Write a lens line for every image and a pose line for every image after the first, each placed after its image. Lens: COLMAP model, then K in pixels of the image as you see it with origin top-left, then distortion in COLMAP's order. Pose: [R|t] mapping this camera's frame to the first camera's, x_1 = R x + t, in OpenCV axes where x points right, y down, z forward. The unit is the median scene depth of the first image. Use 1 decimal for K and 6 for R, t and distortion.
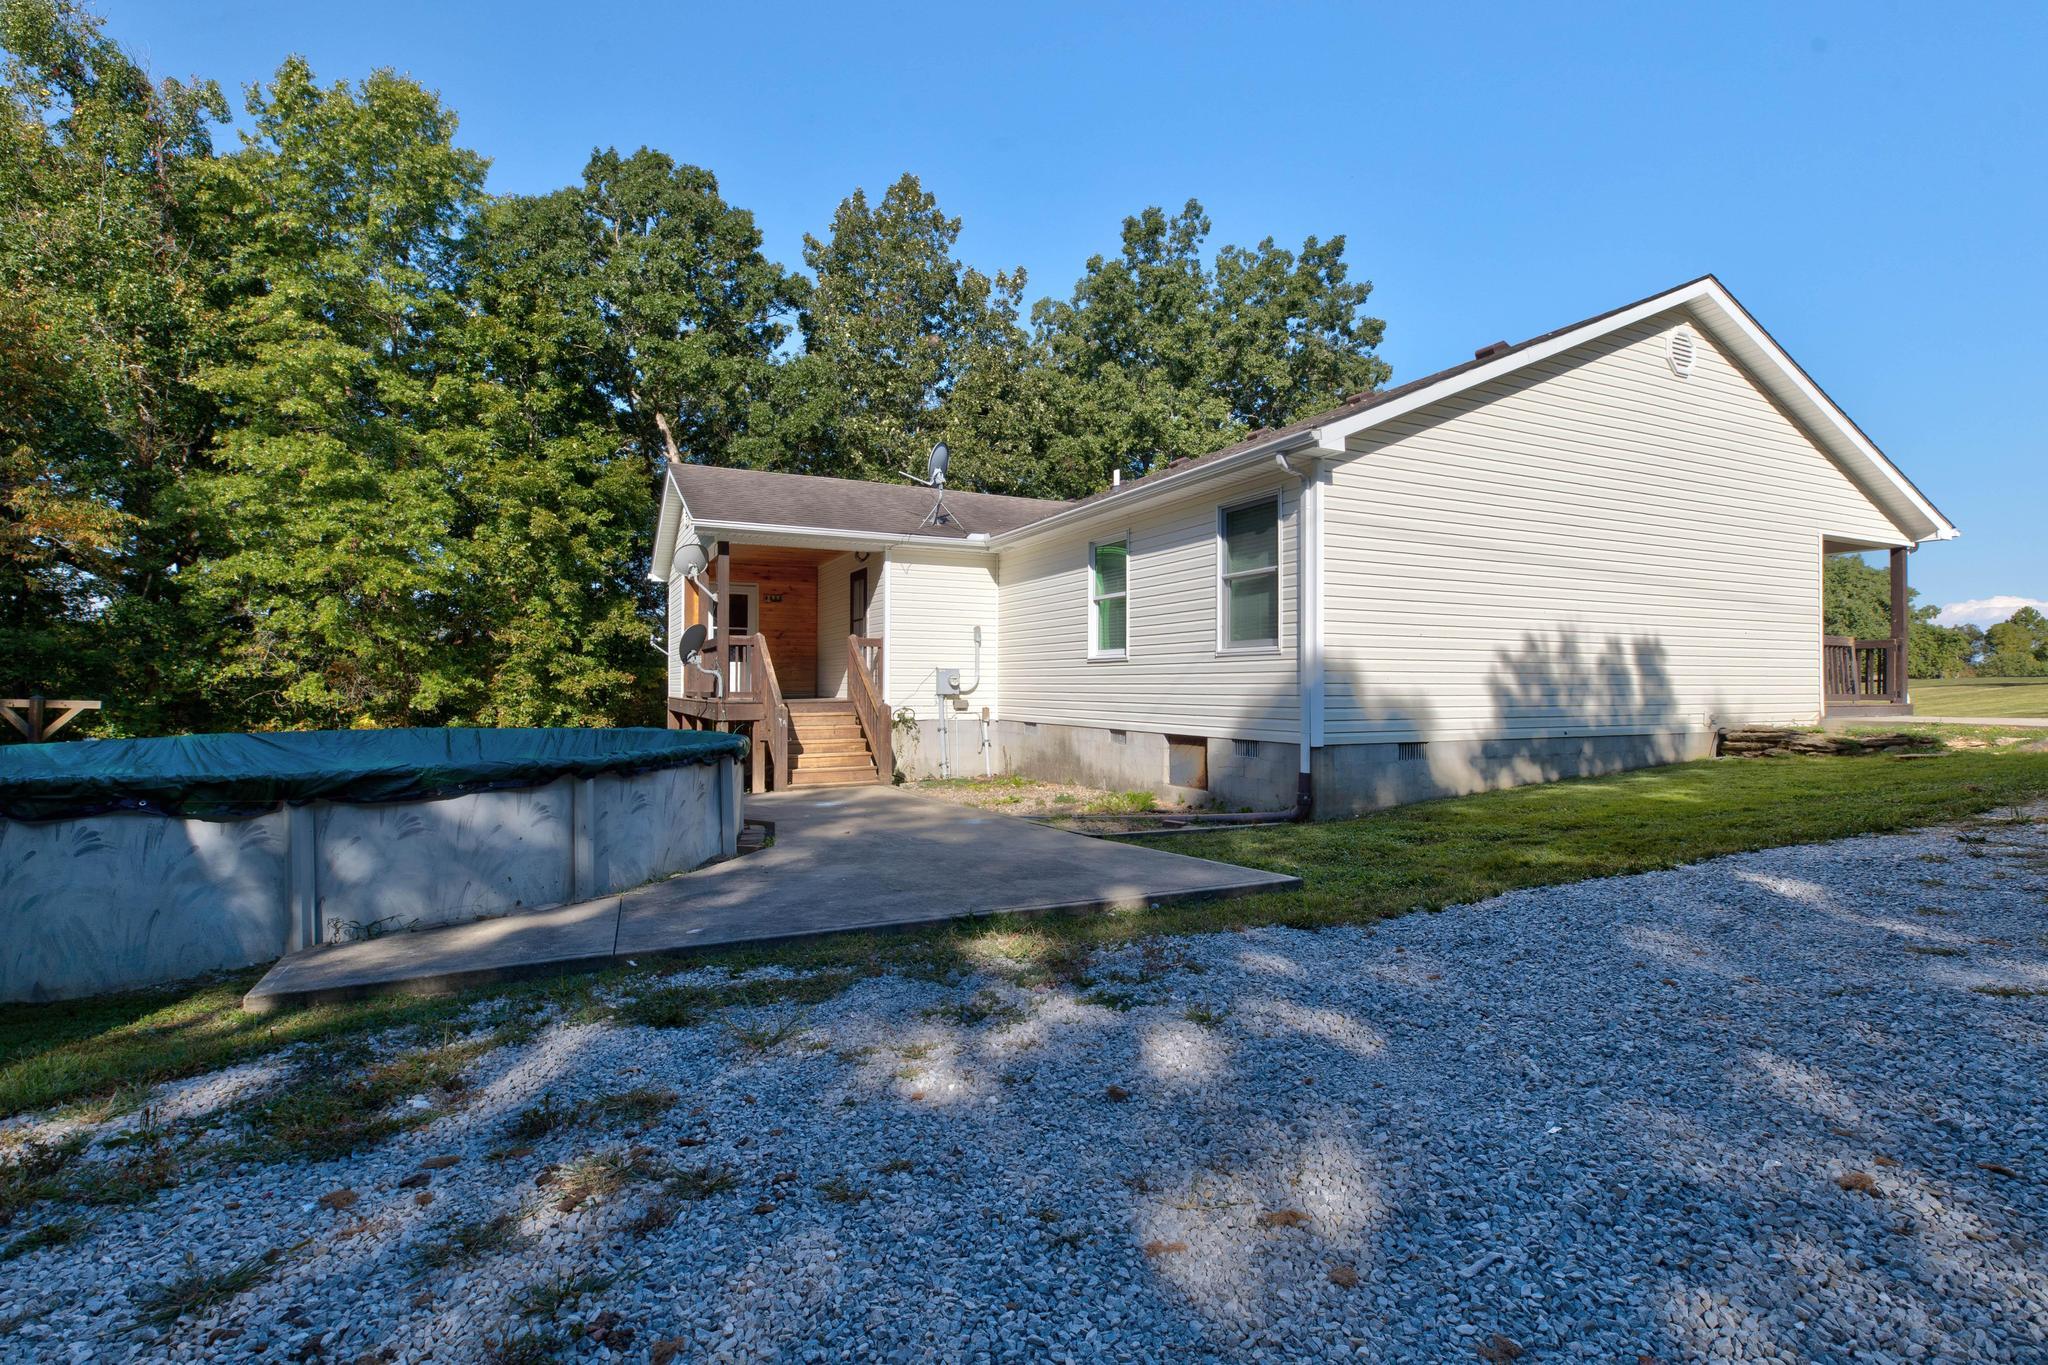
lens RADIAL K [[938.8, 0, 1022.5], [0, 938.8, 677.8], [0, 0, 1]] dist [0.005140, 0.000179]
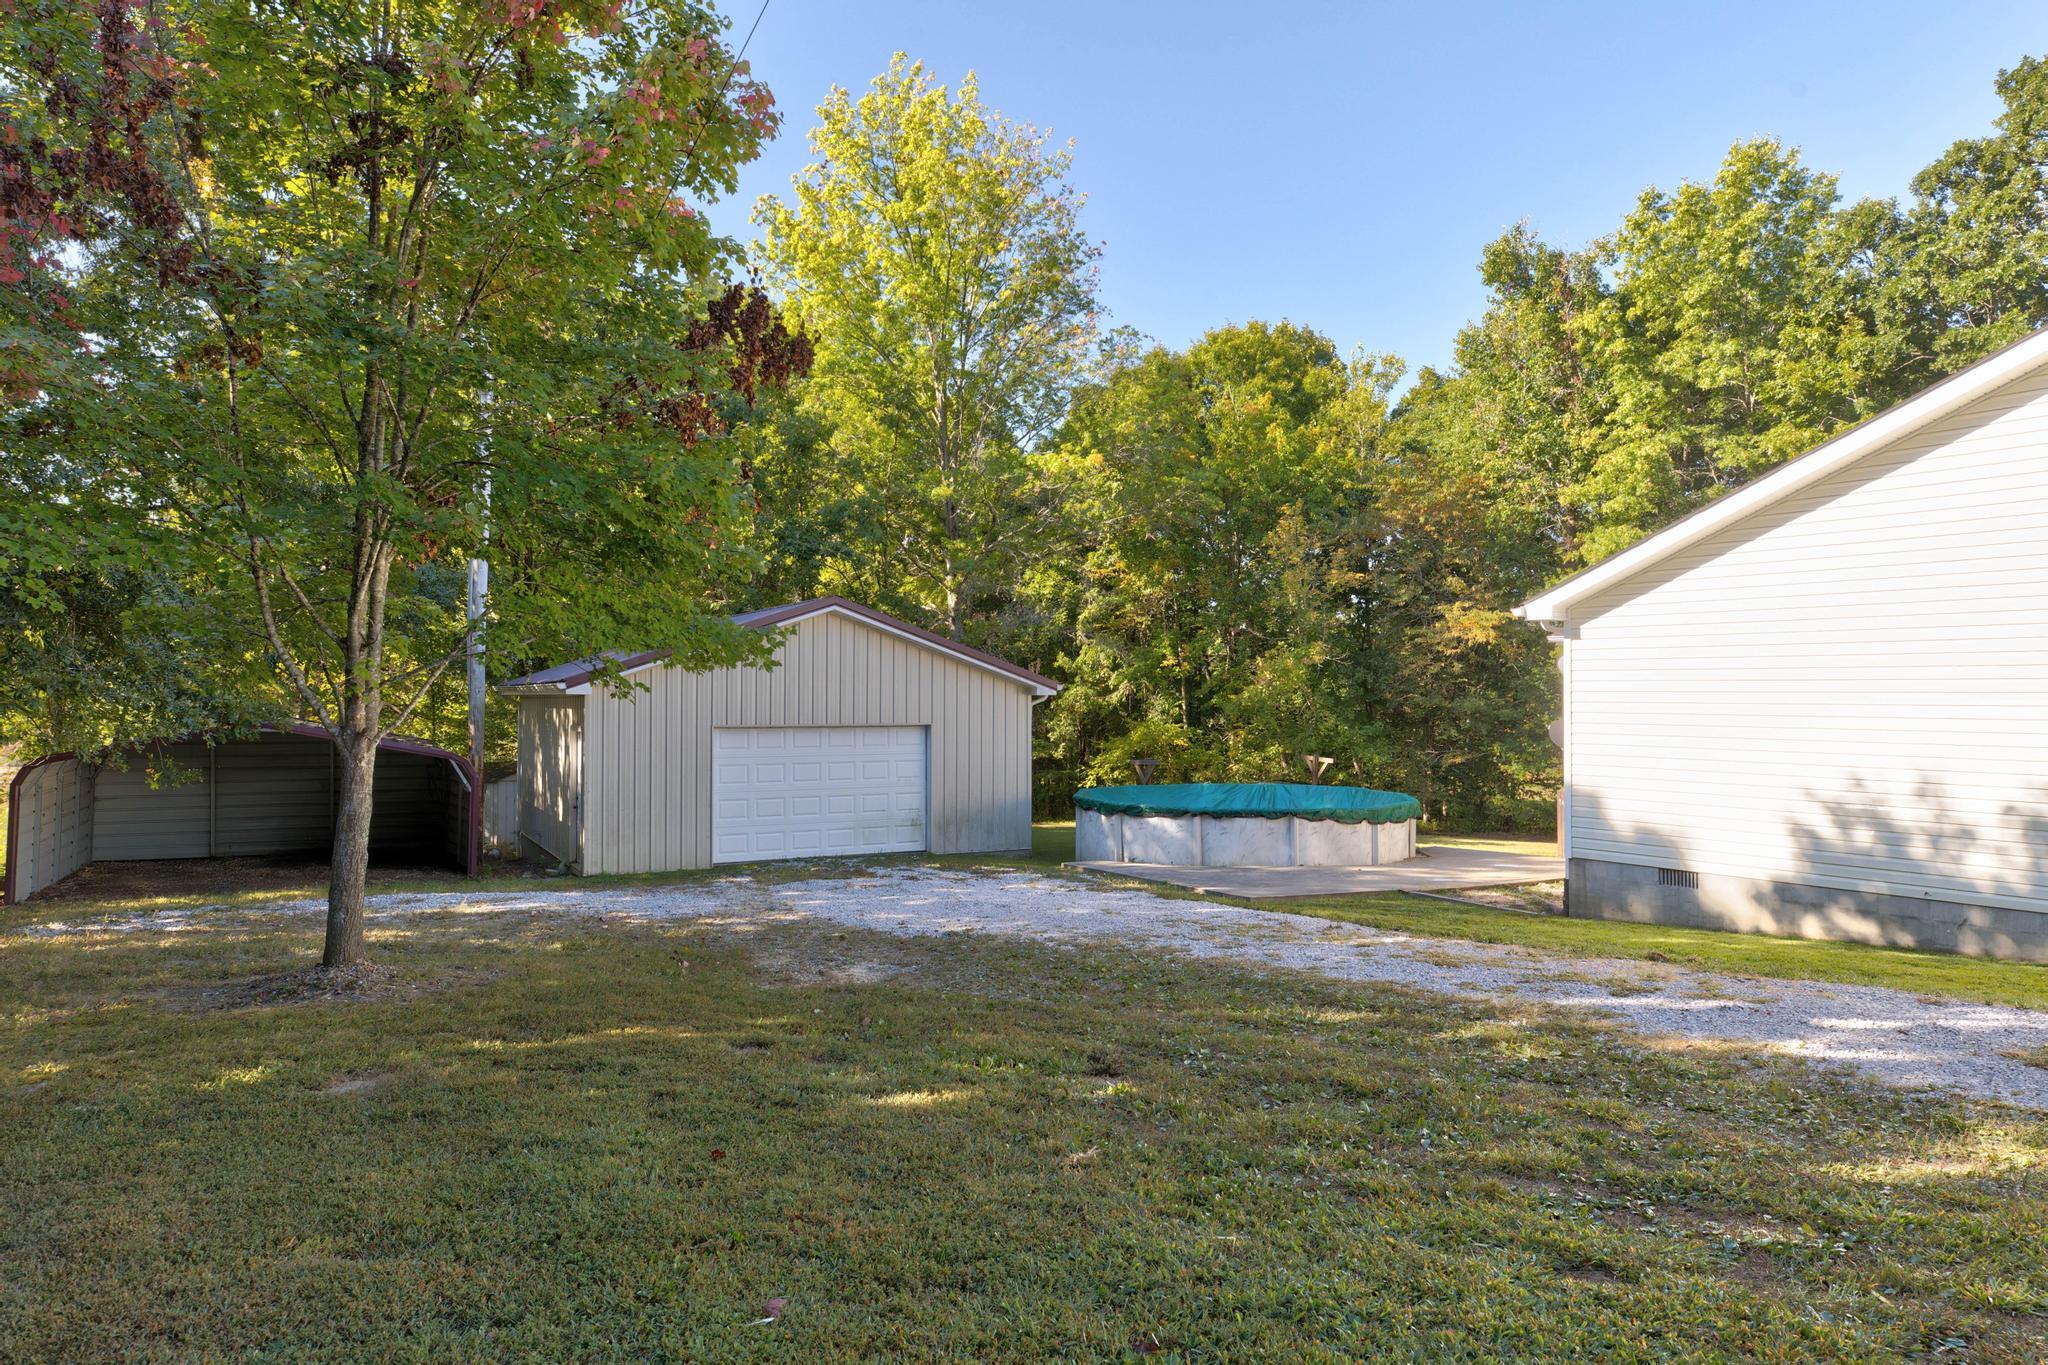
lens RADIAL K [[1359.7, 0, 1024.0], [0, 1359.7, 682.5], [0, 0, 1]] dist [-0.001972, -0.000972]
pose [[0.136562, -0.003676, -0.990625, 1.743983], [0.007794, 0.999966, -0.002636, -0.135654], [0.990601, -0.007361, 0.136586, 0.053770]]
